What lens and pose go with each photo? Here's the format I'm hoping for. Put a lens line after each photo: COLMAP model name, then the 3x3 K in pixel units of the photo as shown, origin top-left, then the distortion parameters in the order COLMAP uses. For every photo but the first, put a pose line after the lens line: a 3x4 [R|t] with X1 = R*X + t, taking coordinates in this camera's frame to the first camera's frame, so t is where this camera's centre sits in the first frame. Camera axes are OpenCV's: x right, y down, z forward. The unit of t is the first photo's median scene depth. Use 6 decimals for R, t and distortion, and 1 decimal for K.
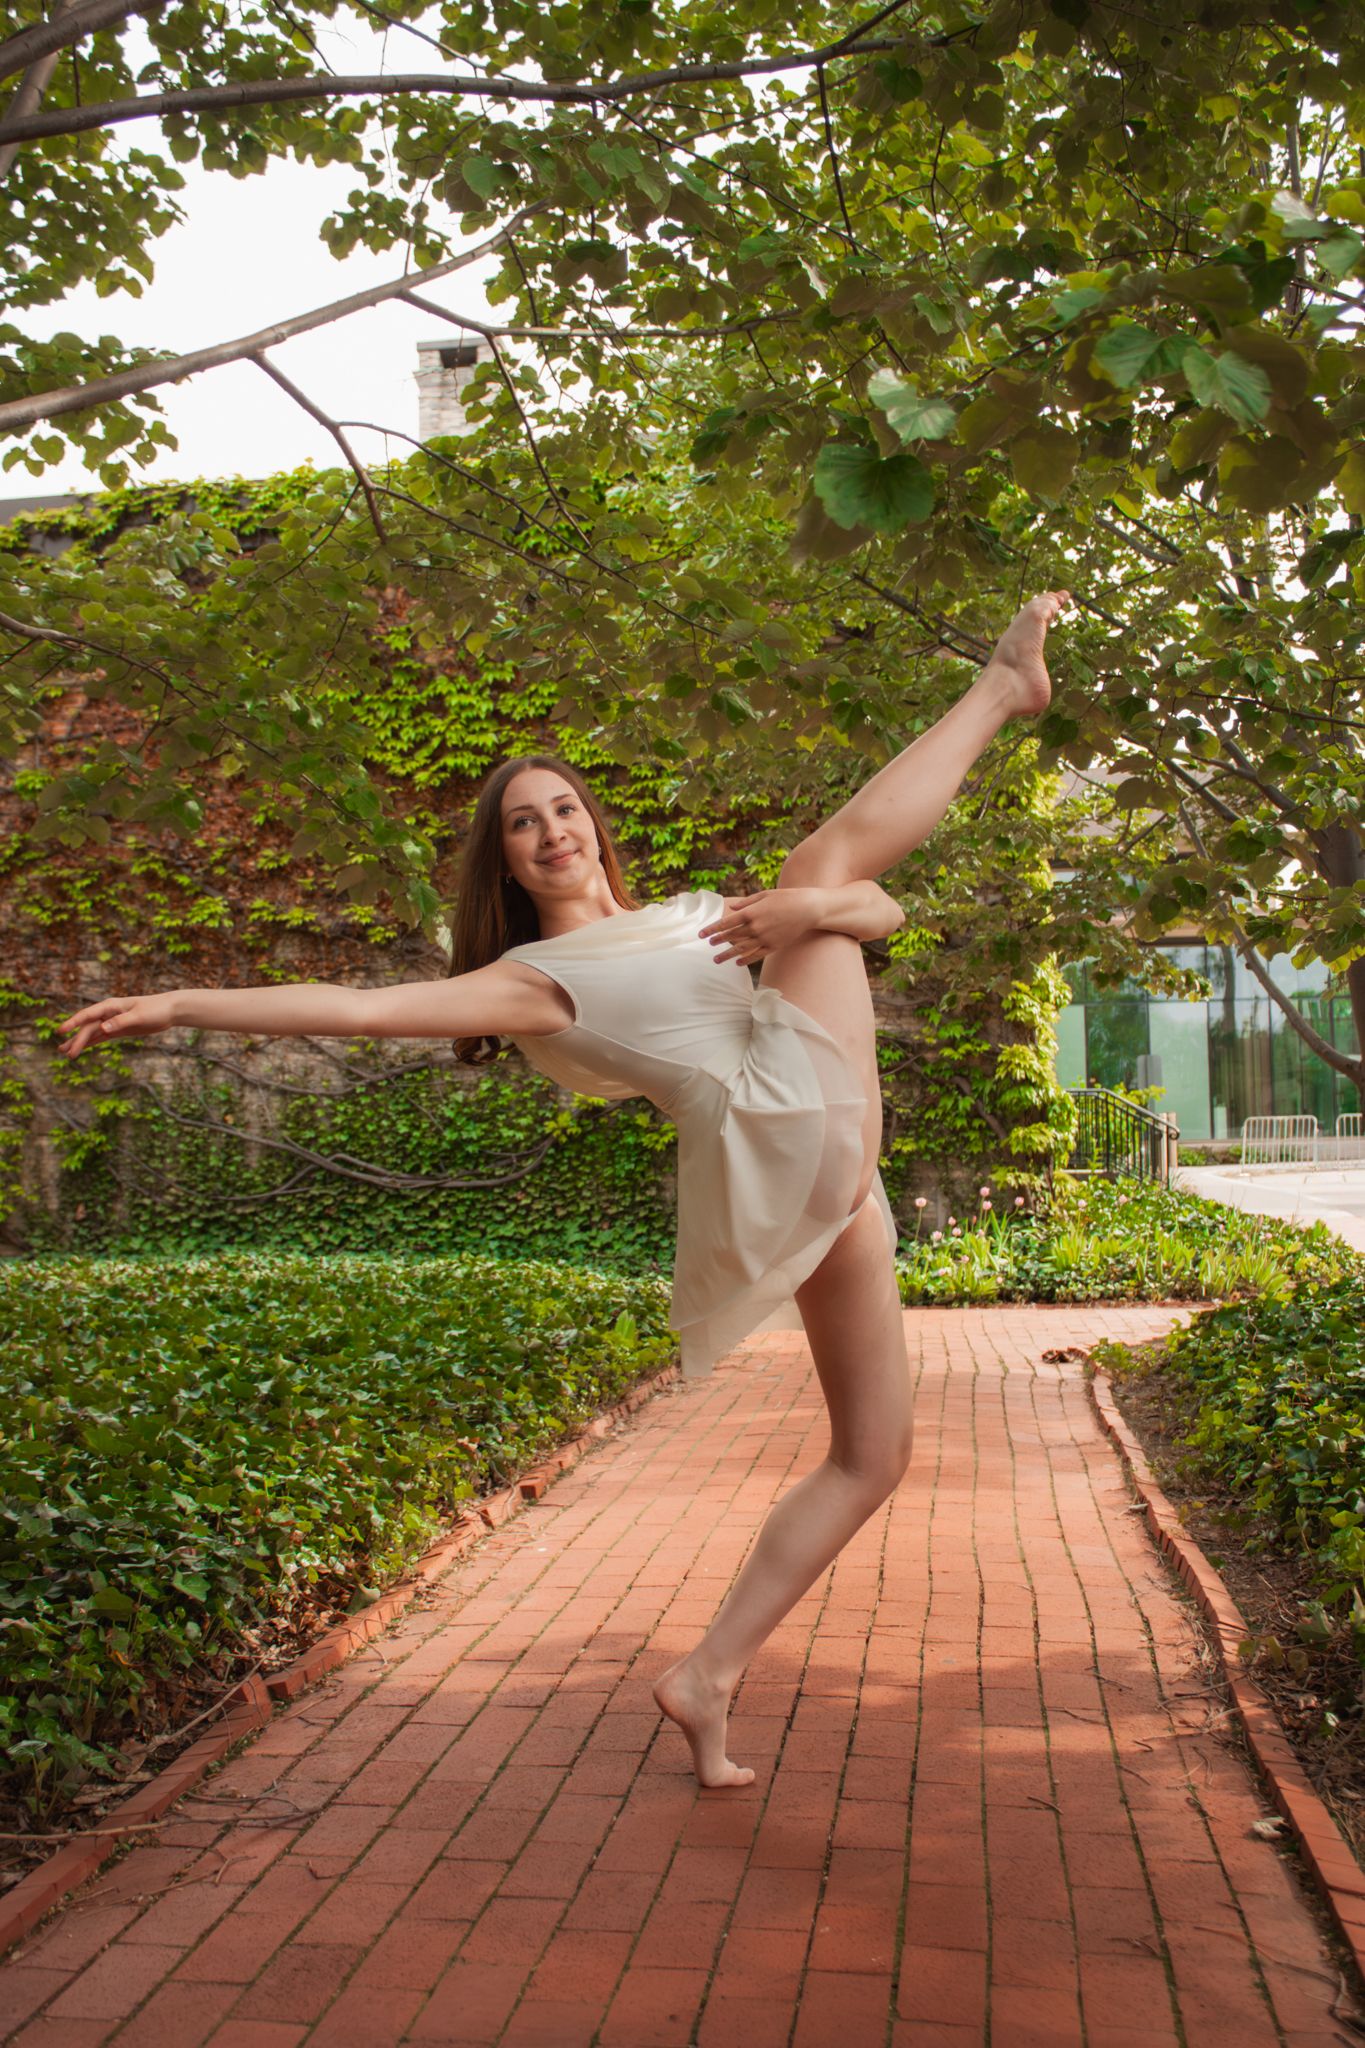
lens RADIAL K [[2171.6, 0, 700.0], [0, 2171.6, 1008.3], [0, 0, 1]] dist [-0.068310, 0.000000]
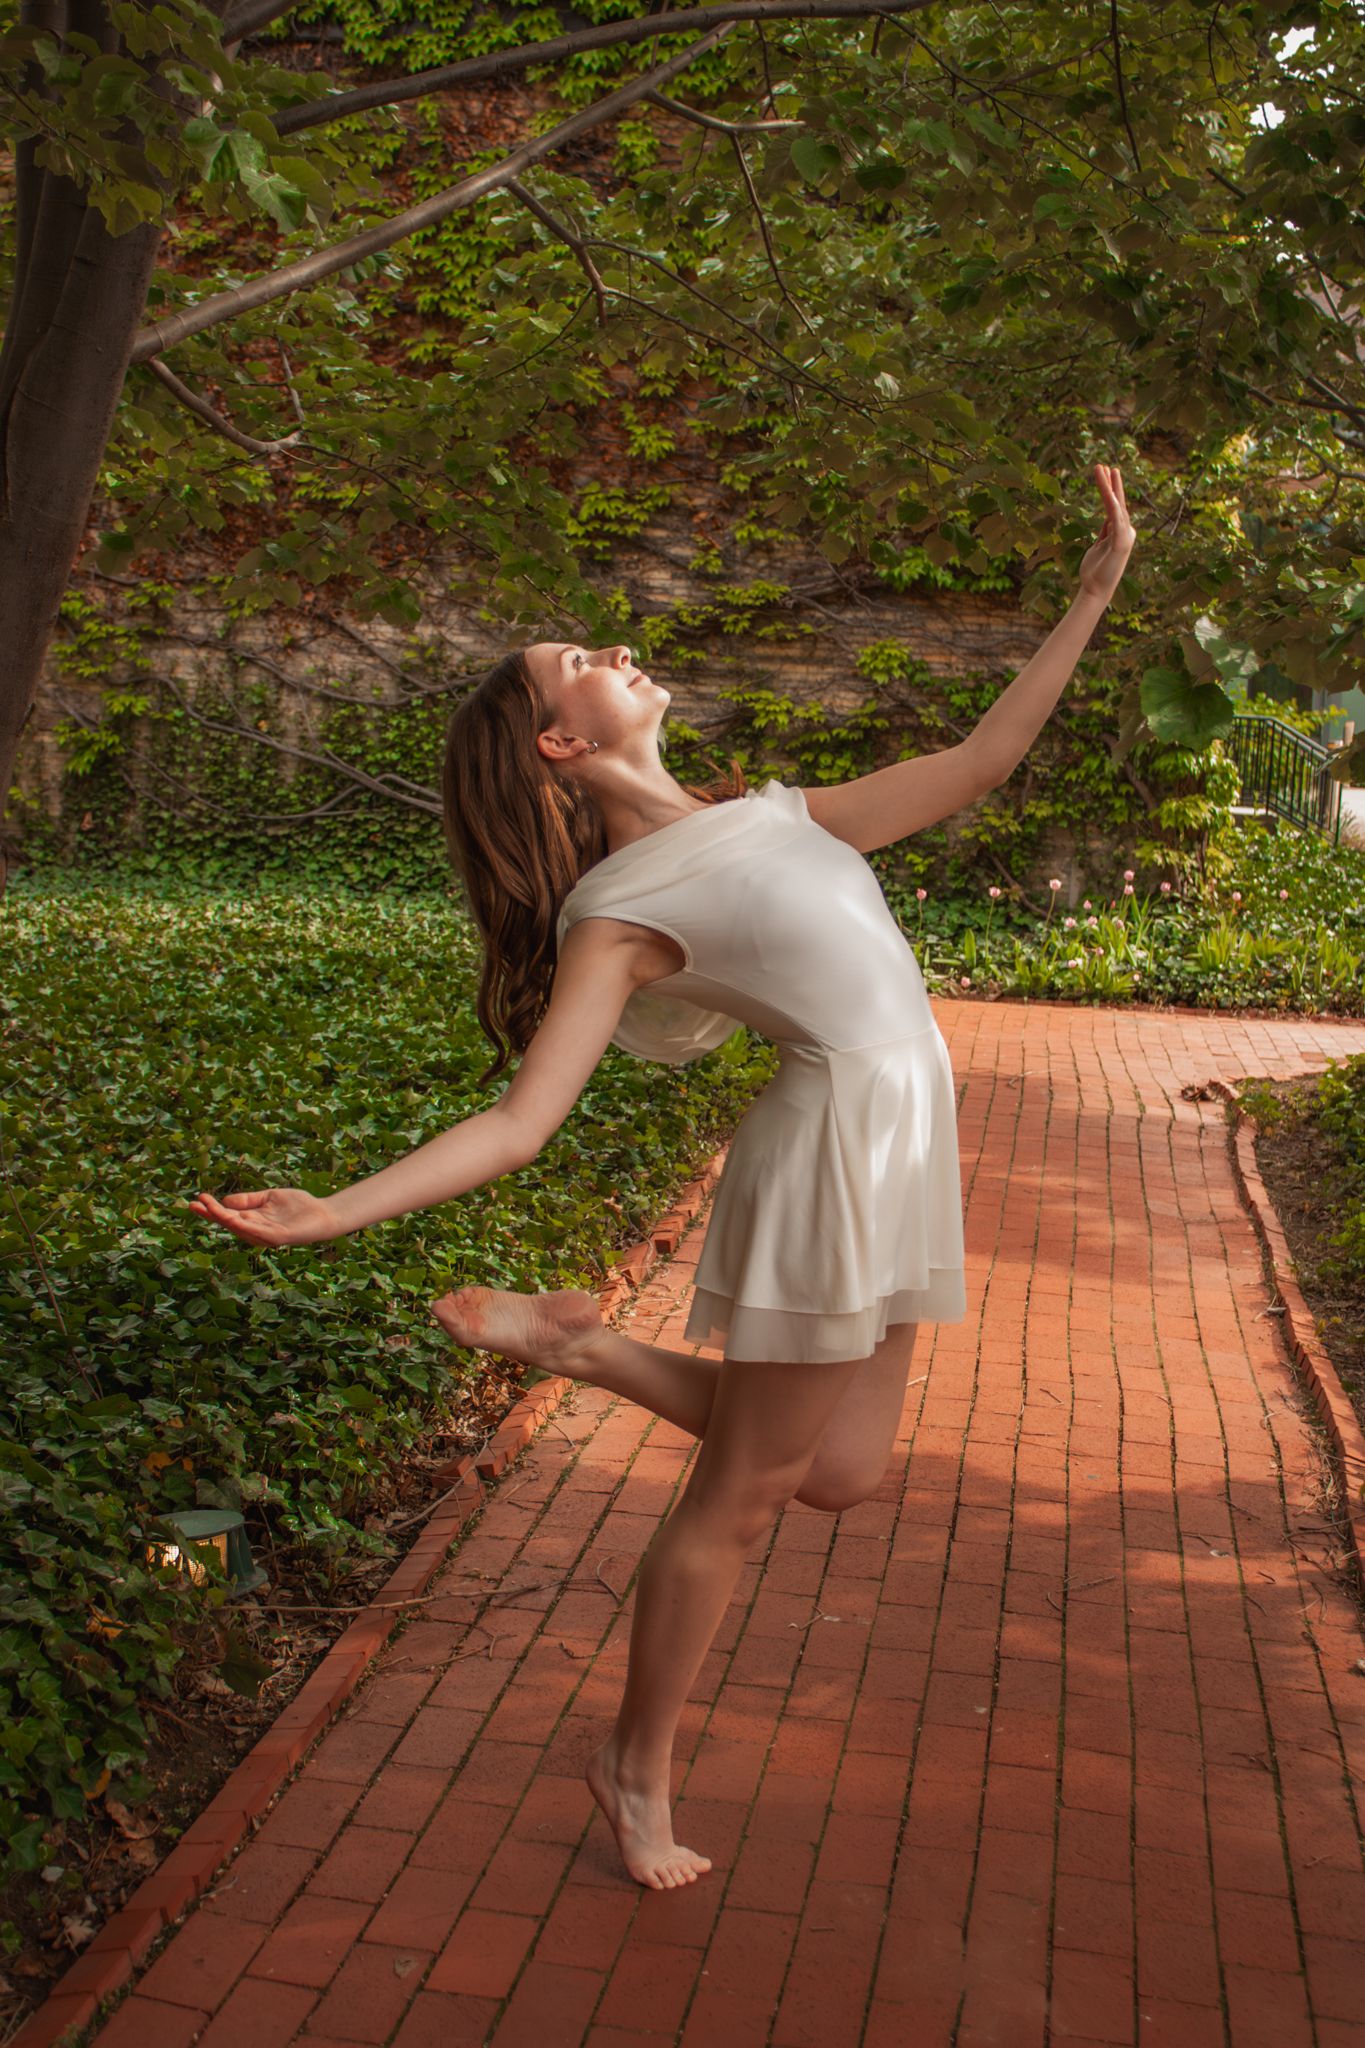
lens RADIAL K [[2801.8, 0, 674.4], [0, 2801.8, 1010.6], [0, 0, 1]] dist [-0.058468, 0.000000]
pose [[0.997899, 0.063641, -0.012132, -0.046979], [-0.060080, 0.979095, 0.194327, -0.095366], [0.024245, -0.193190, 0.980862, -0.172217]]
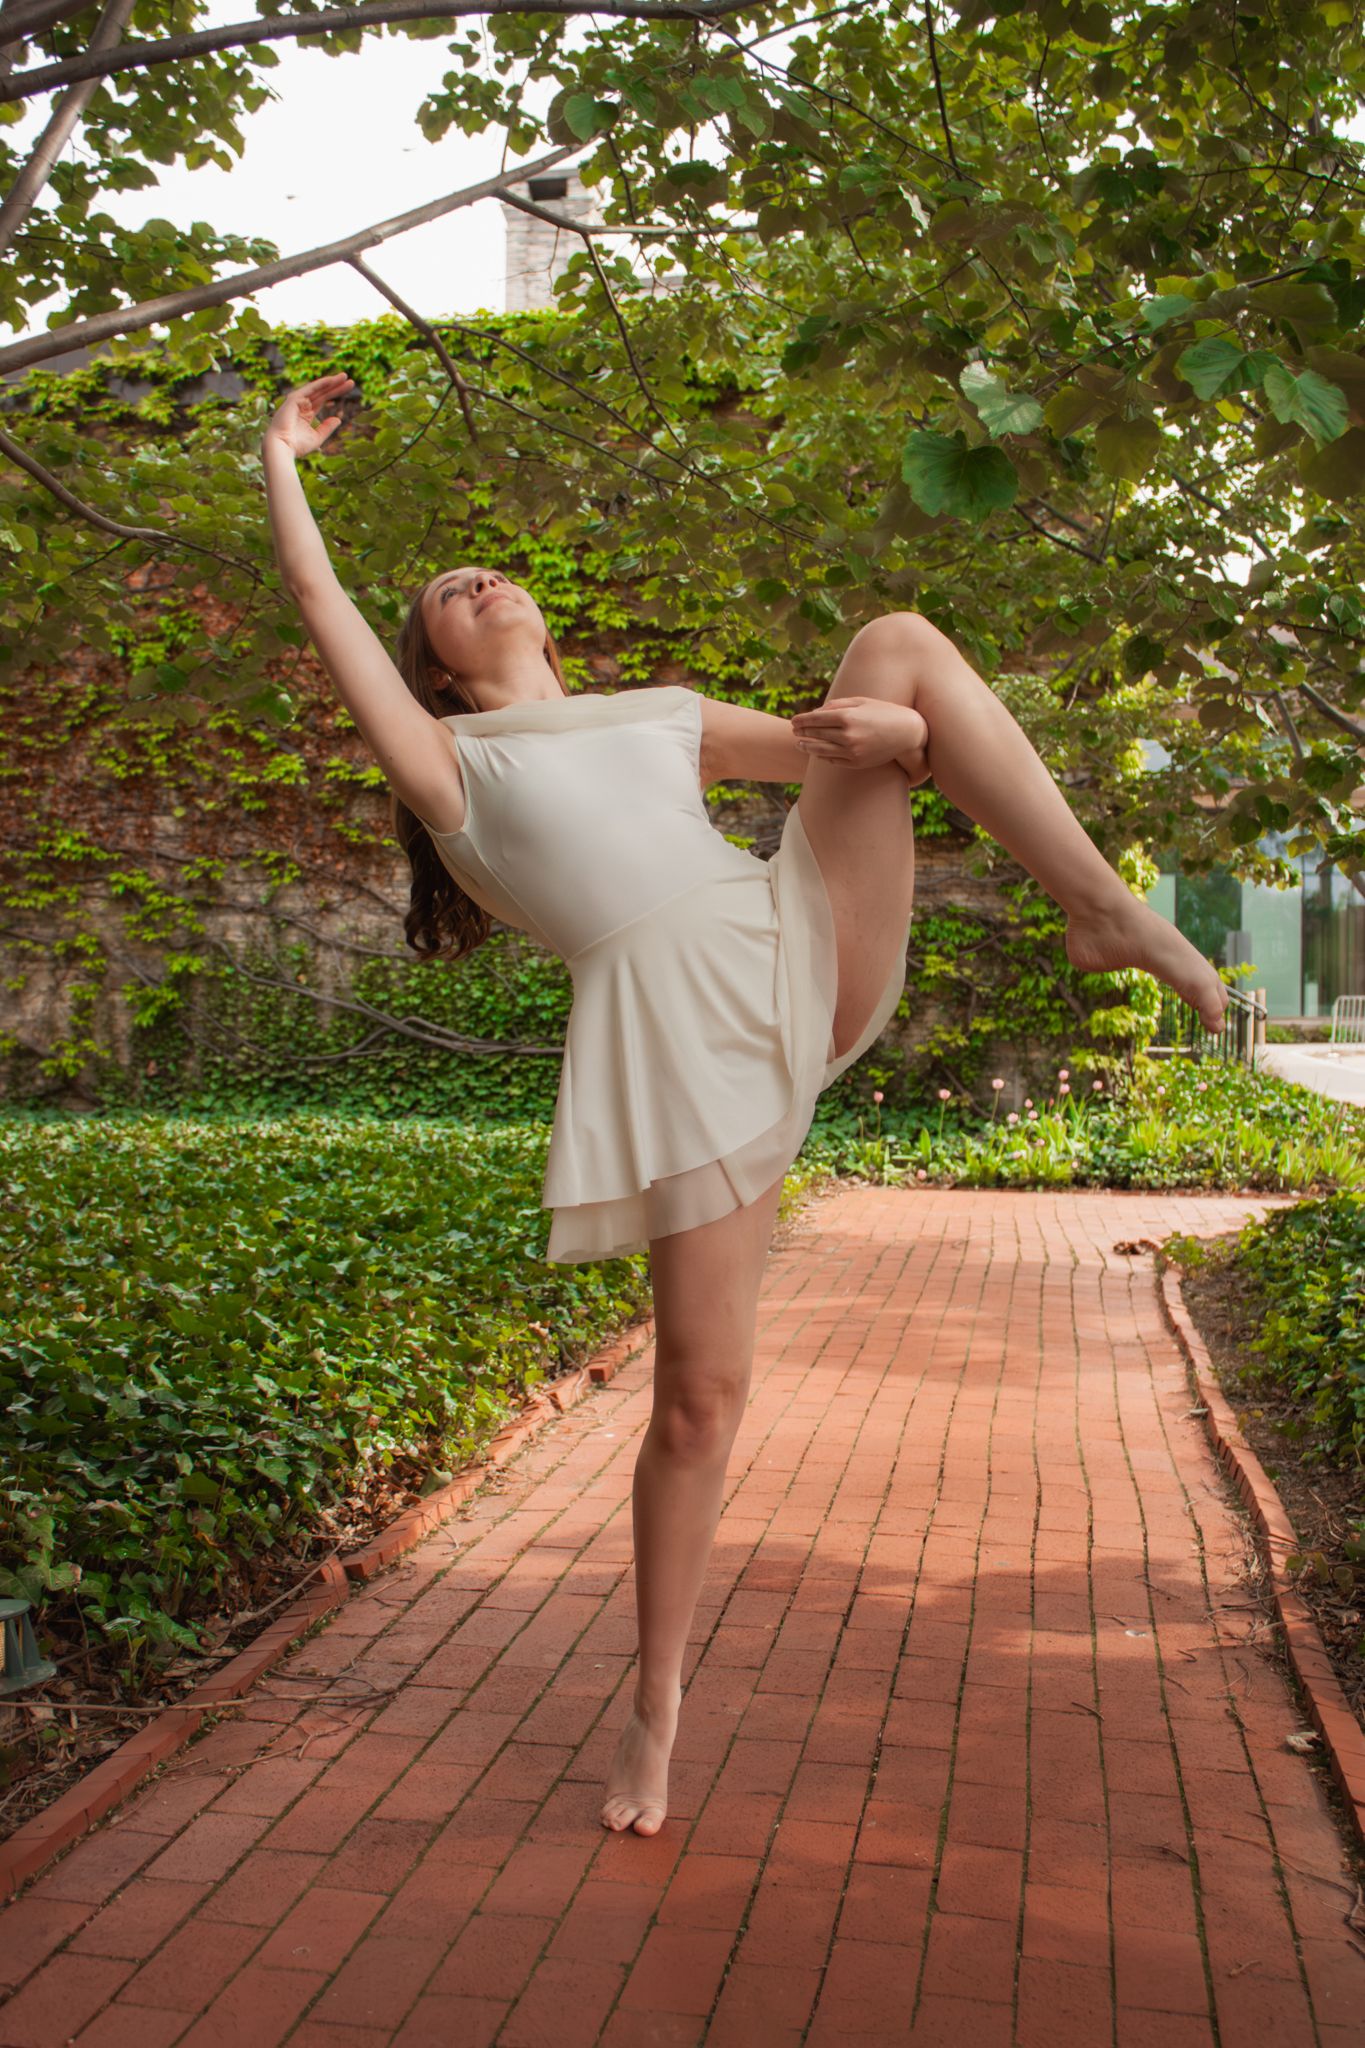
lens RADIAL K [[2237.3, 0, 696.7], [0, 2237.3, 1012.5], [0, 0, 1]] dist [-0.075392, 0.000000]
pose [[0.999005, 0.027273, -0.035294, -0.000147], [-0.024717, 0.997174, 0.070950, -0.015754], [0.037129, -0.070007, 0.996855, -0.022631]]
